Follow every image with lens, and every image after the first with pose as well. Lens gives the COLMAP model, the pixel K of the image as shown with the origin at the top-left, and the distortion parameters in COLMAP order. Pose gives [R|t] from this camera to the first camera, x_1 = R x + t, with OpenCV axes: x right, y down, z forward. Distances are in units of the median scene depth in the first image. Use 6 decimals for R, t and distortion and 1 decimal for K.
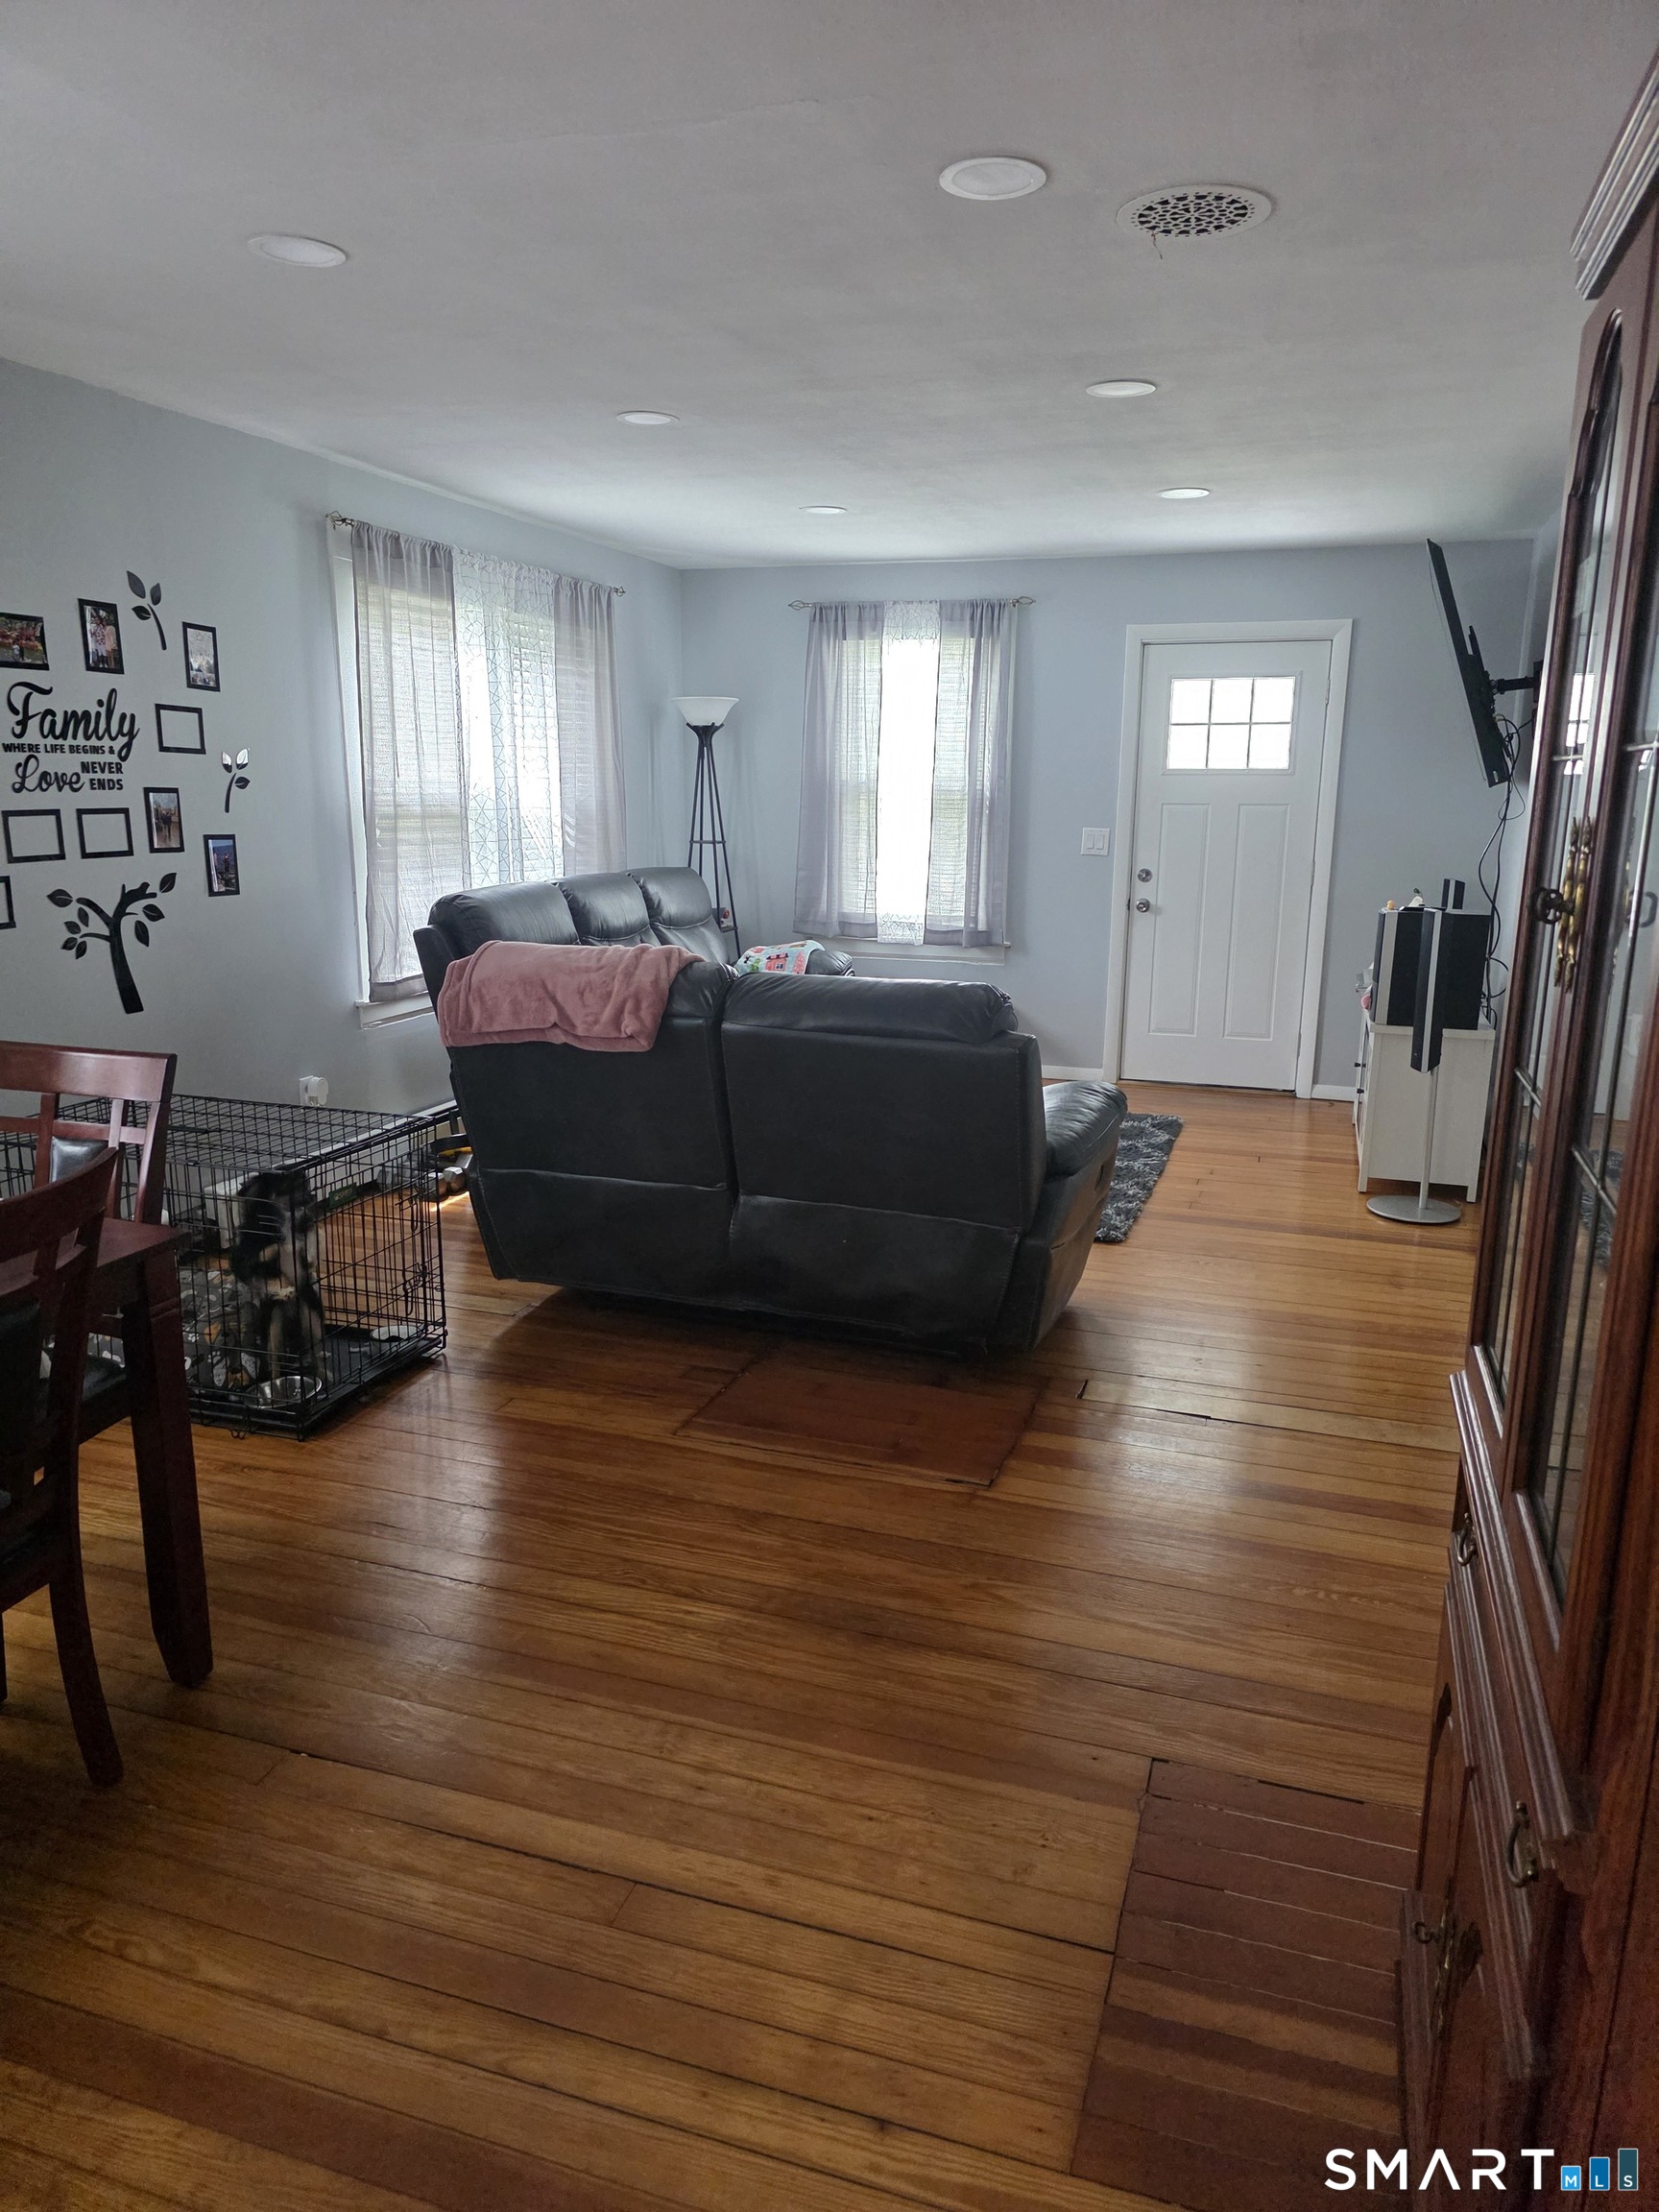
lens RADIAL K [[1513.1, 0, 818.8], [0, 1513.1, 1105.6], [0, 0, 1]] dist [0.031313, 0.001534]
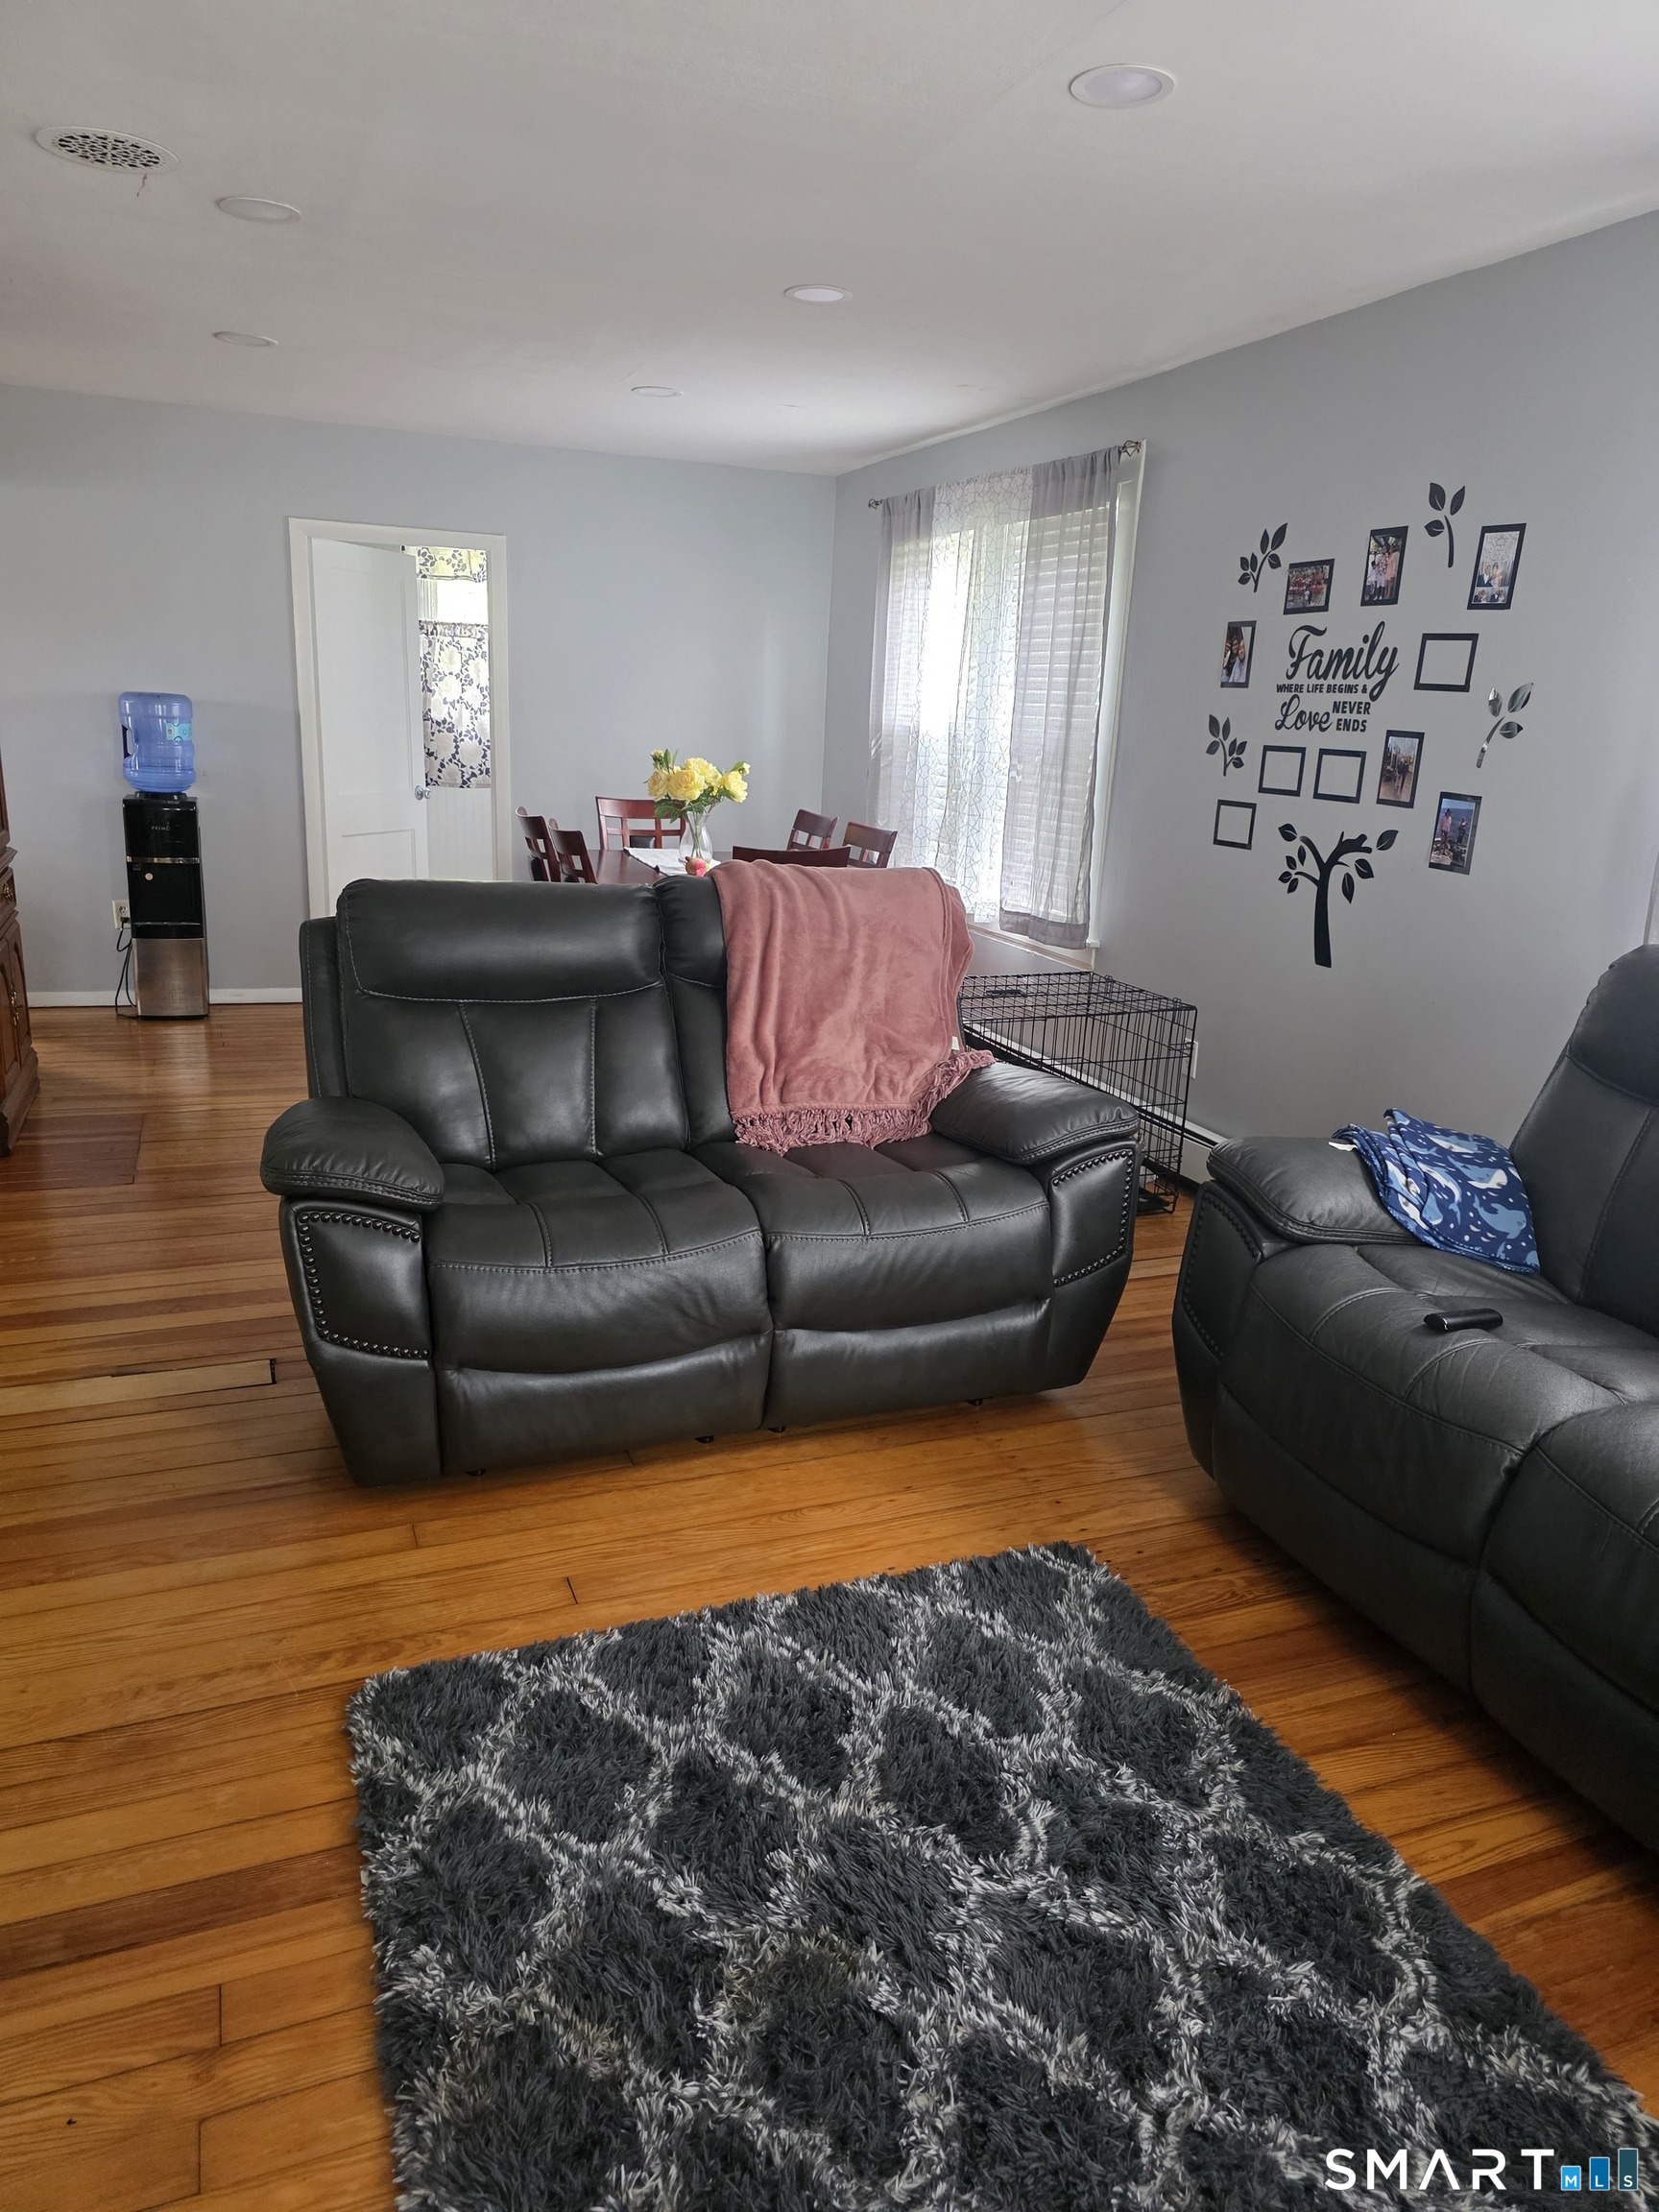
lens RADIAL K [[1513.1, 0, 818.8], [0, 1513.1, 1105.6], [0, 0, 1]] dist [0.031313, 0.001534]
pose [[-0.760735, 0.128791, -0.636156, 0.423910], [-0.186521, 0.895396, 0.404322, -0.319509], [0.621685, 0.426238, -0.657137, 1.516270]]
